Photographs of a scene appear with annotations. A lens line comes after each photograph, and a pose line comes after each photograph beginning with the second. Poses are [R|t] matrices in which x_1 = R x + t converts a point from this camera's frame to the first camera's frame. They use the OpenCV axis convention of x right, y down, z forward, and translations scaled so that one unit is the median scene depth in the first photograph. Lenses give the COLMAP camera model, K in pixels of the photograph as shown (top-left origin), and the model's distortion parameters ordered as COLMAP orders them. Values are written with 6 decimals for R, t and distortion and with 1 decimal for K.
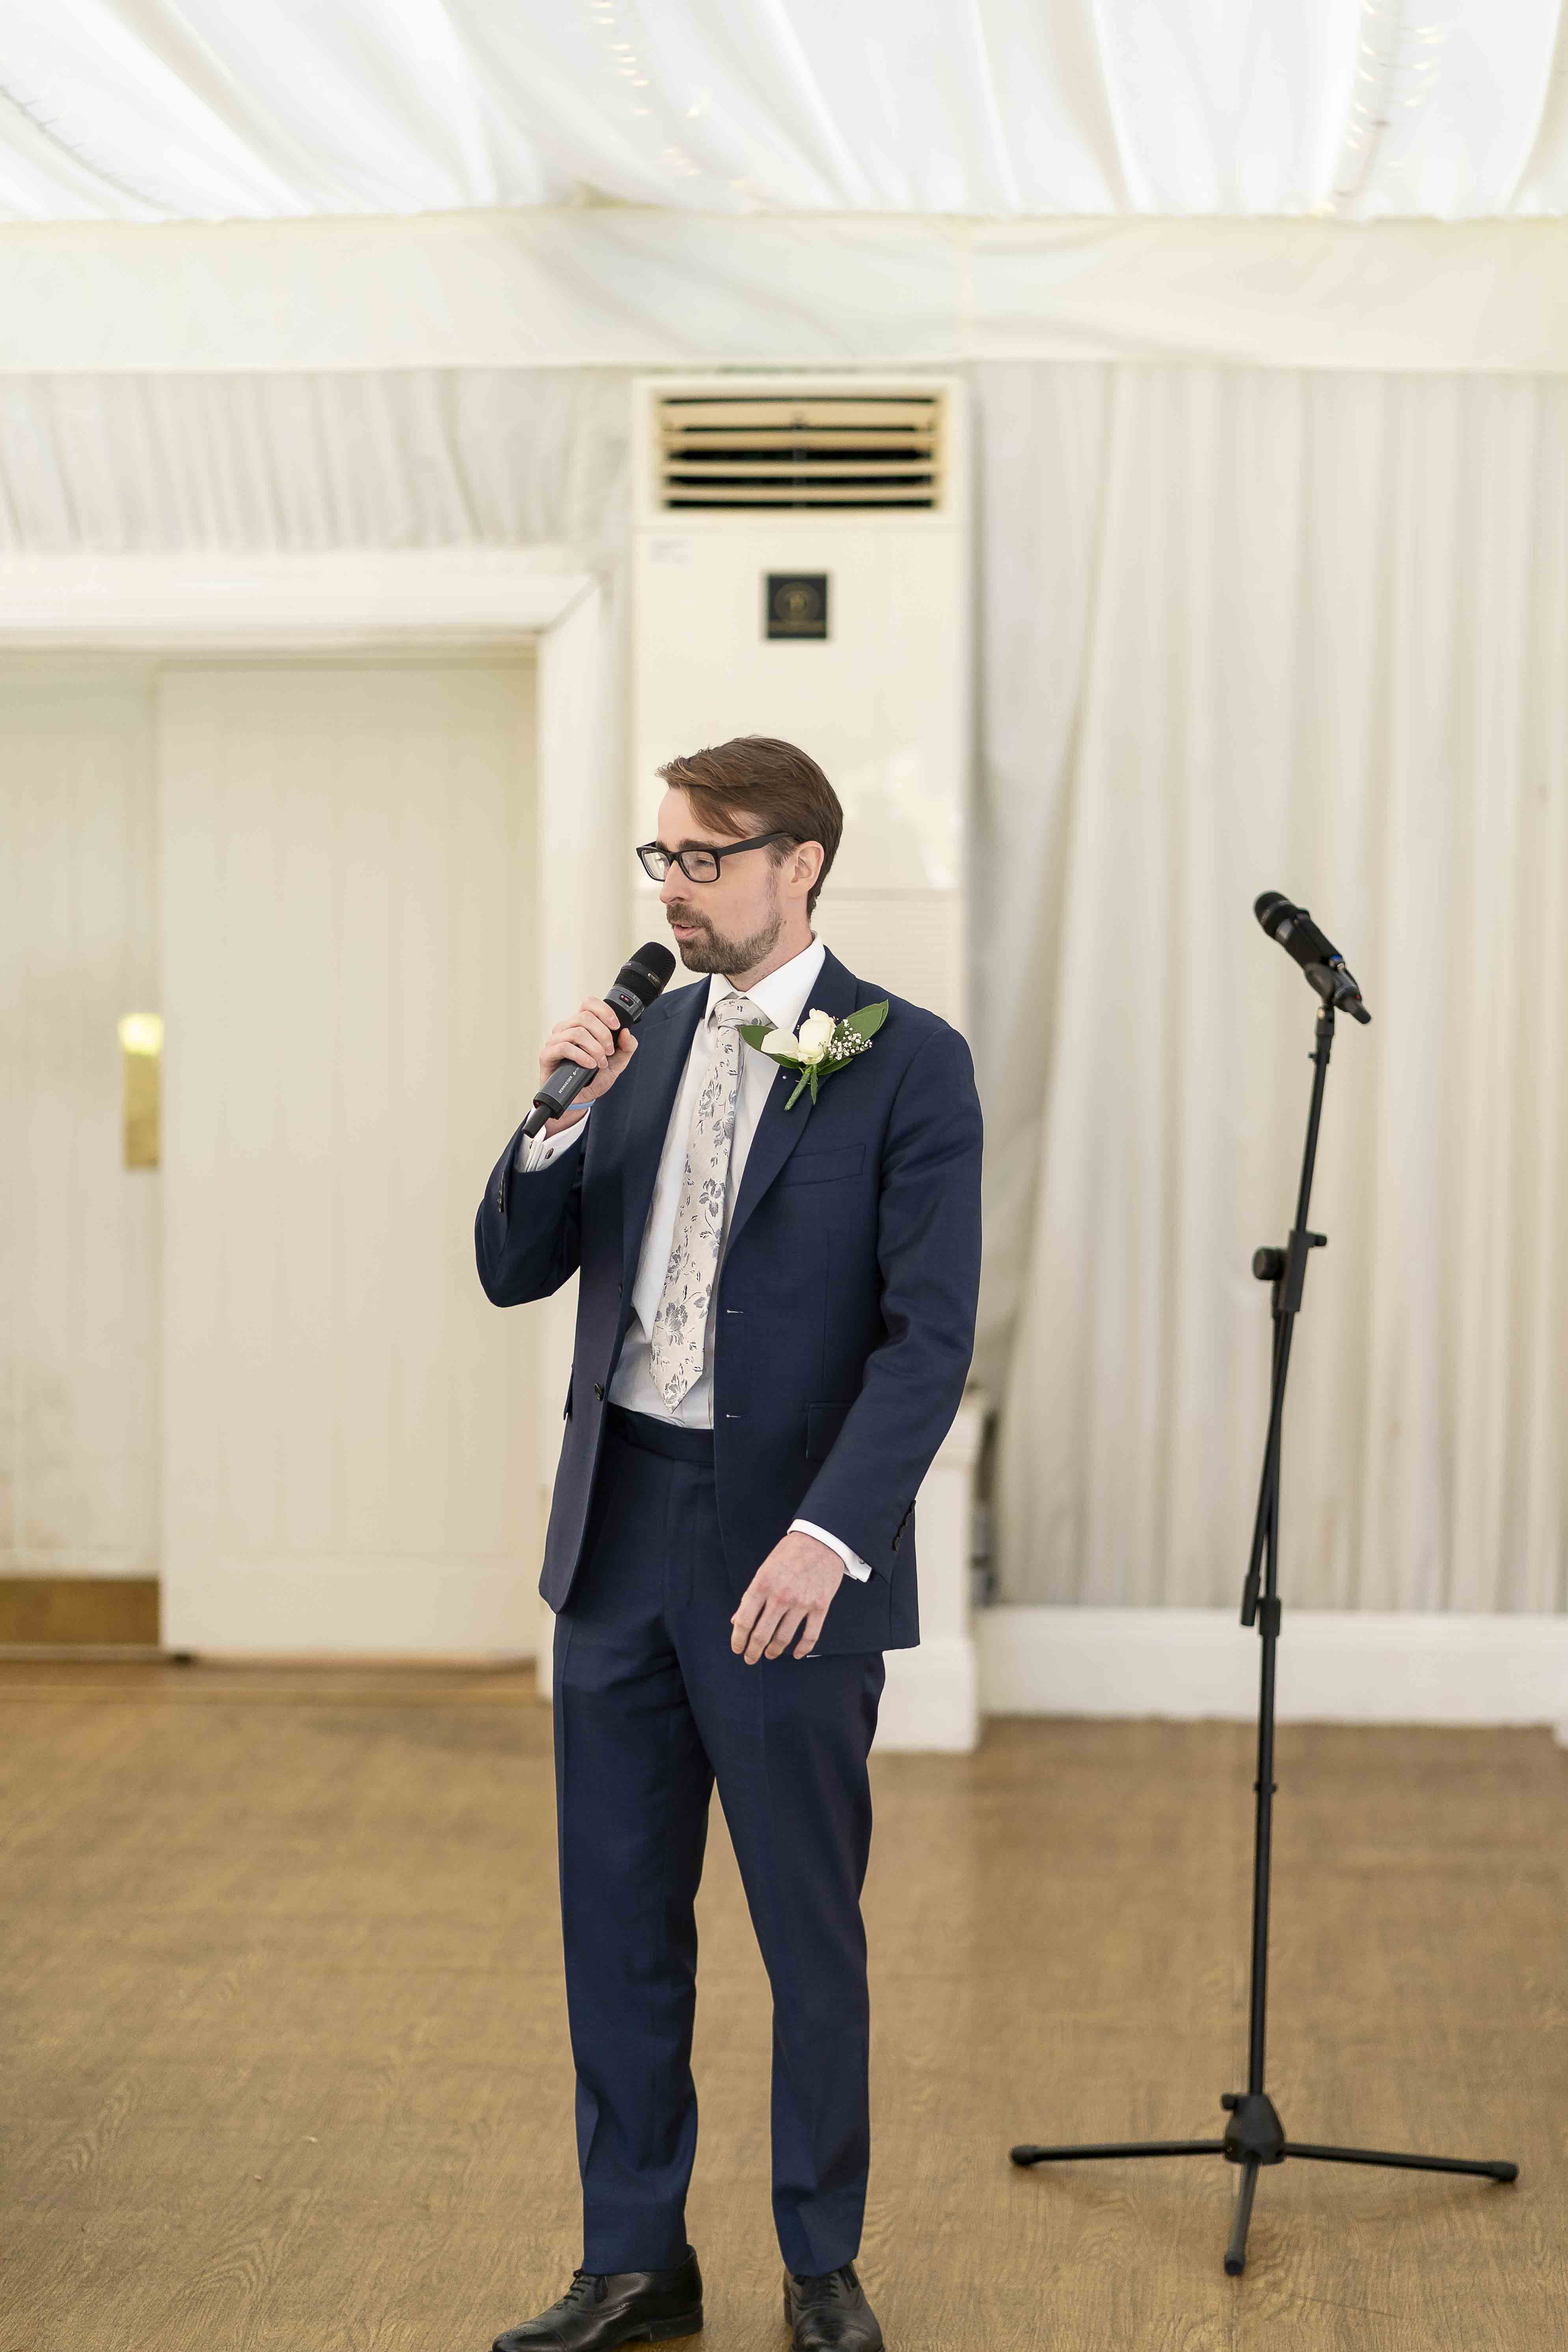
lens RADIAL K [[5617.8, 0, 784.0], [0, 5617.8, 1176.0], [0, 0, 1]] dist [0.014252, -0.315081]
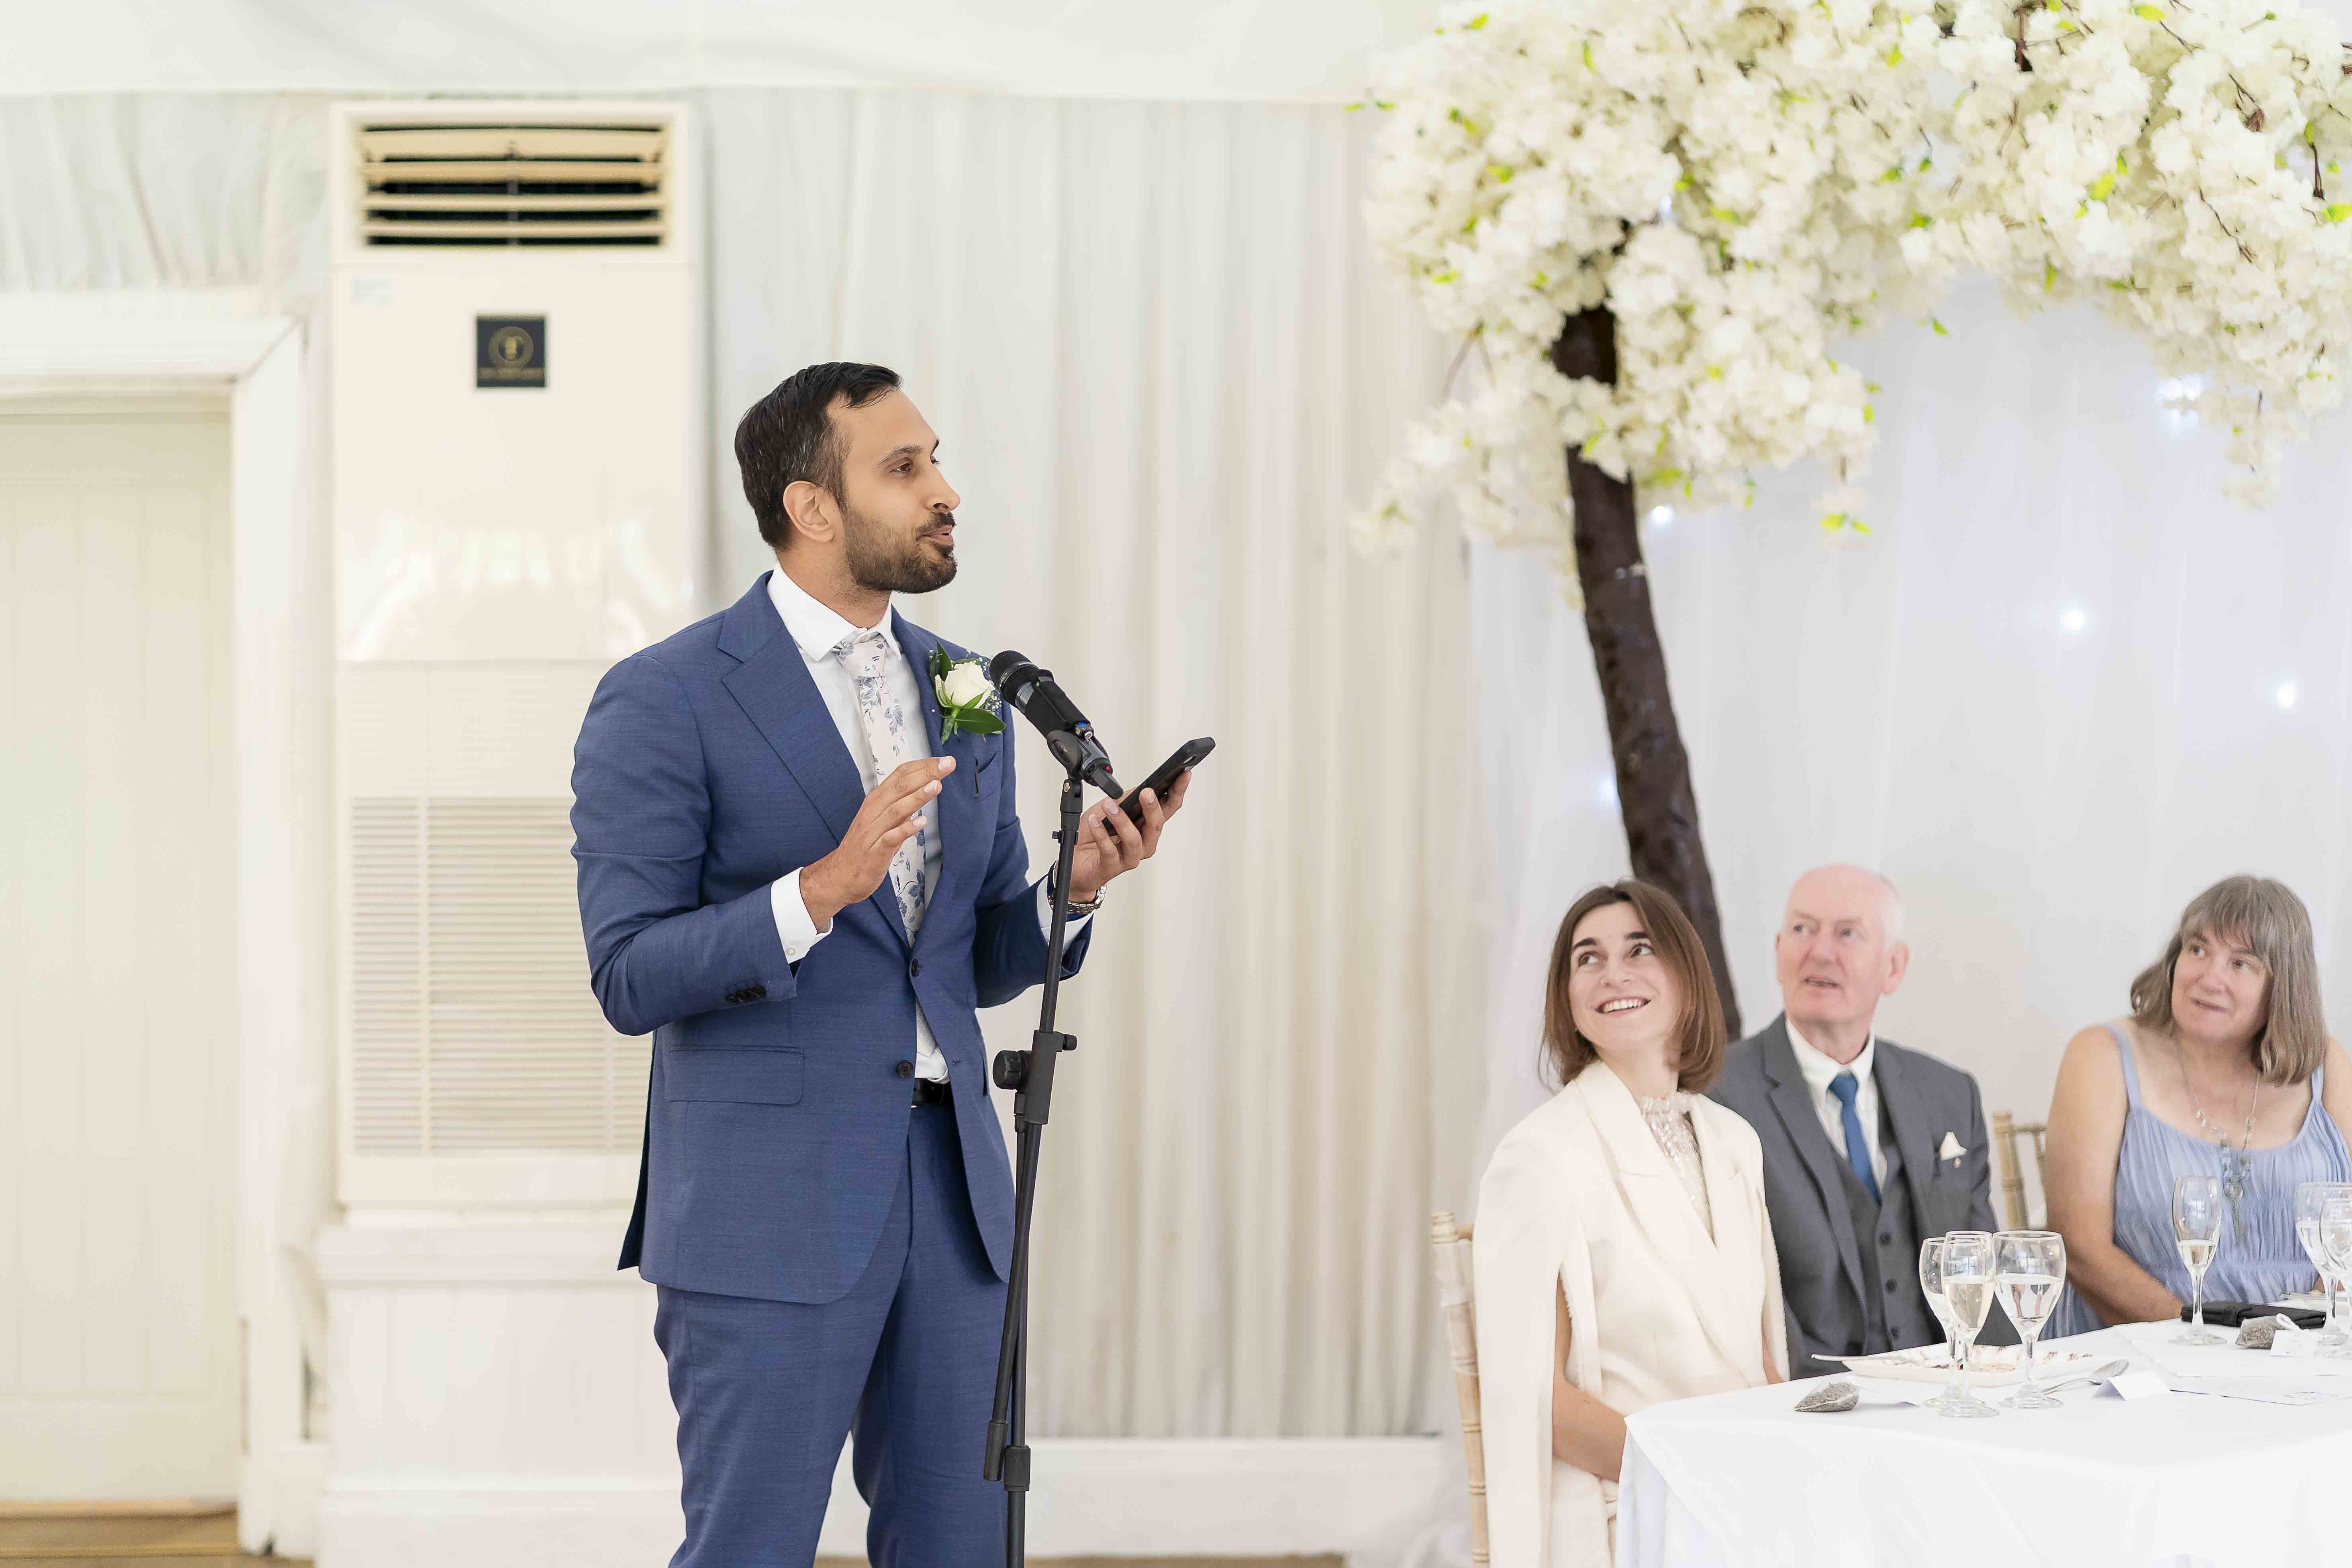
lens RADIAL K [[5653.3, 0, 1176.0], [0, 5653.3, 784.0], [0, 0, 1]] dist [0.035992, -0.552317]
pose [[0.994390, -0.008242, 0.105459, 0.012211], [0.011544, 0.999461, -0.030739, -0.001156], [-0.105149, 0.031784, 0.993948, 0.072187]]
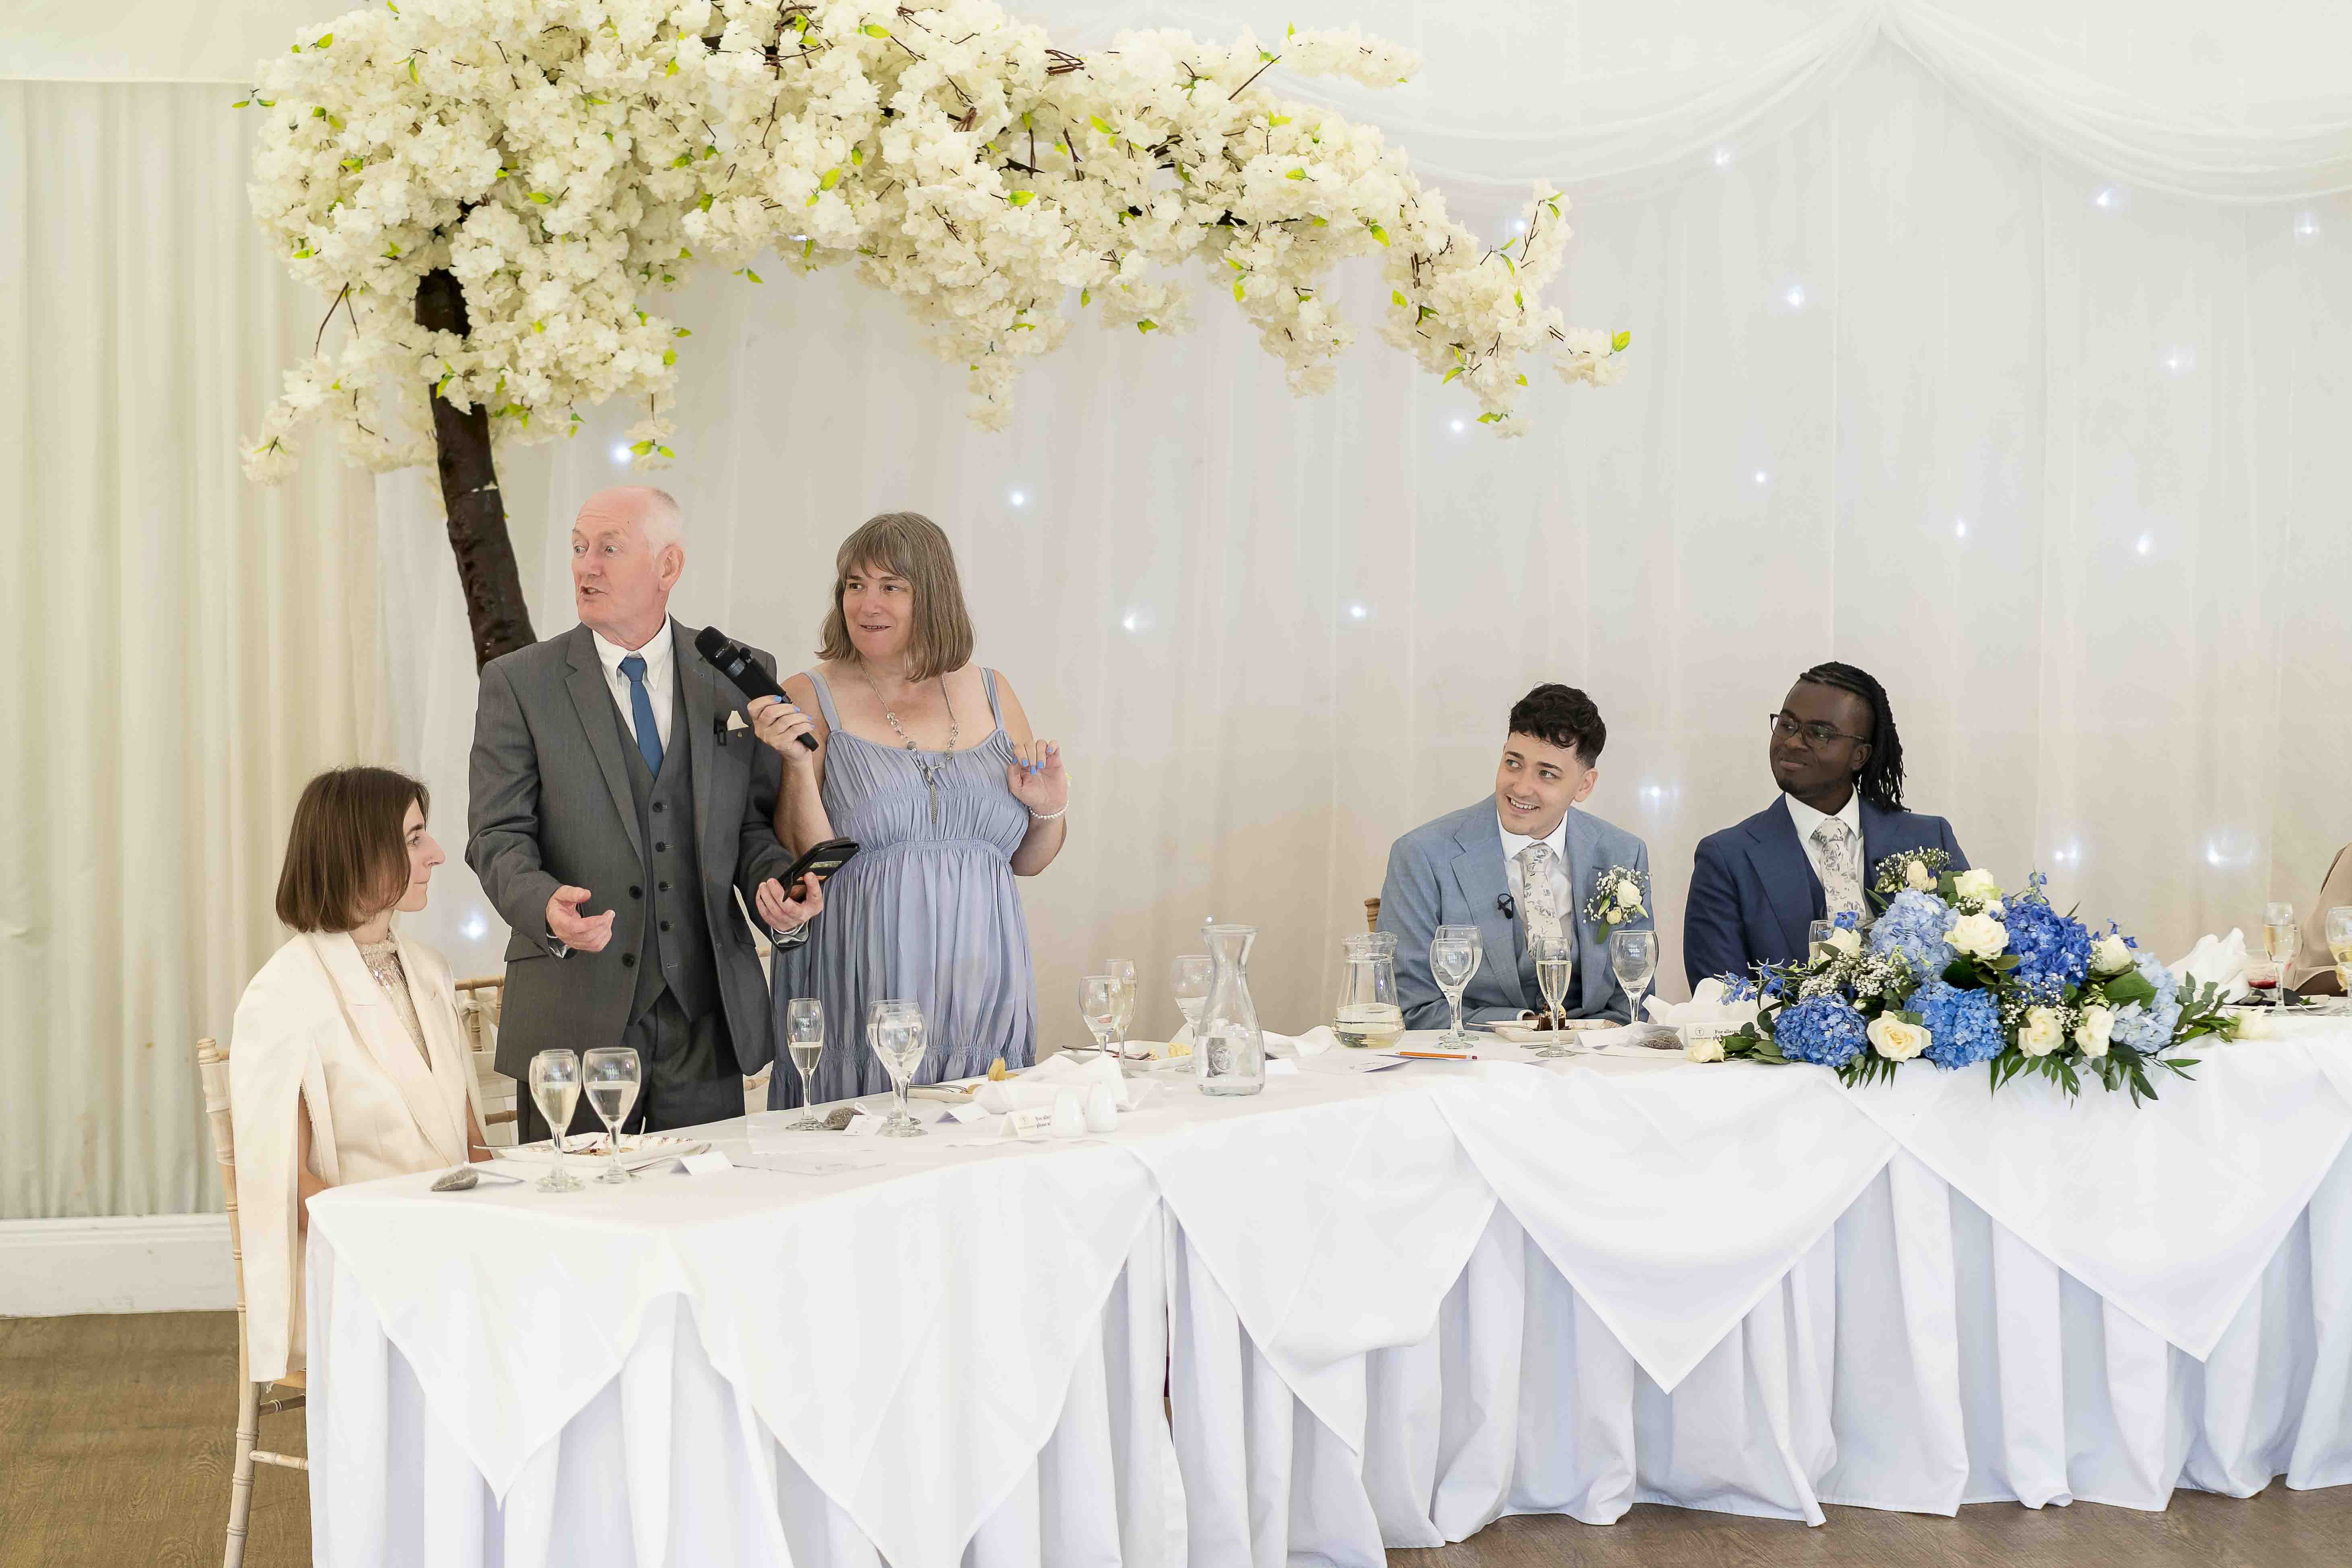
lens RADIAL K [[5671.1, 0, 1160.4], [0, 5671.1, 783.4], [0, 0, 1]] dist [0.008934, -0.220655]
pose [[0.979032, -0.034452, 0.200772, 0.084563], [0.031753, 0.999357, 0.016648, -0.018931], [-0.201217, -0.009924, 0.979497, -0.129240]]
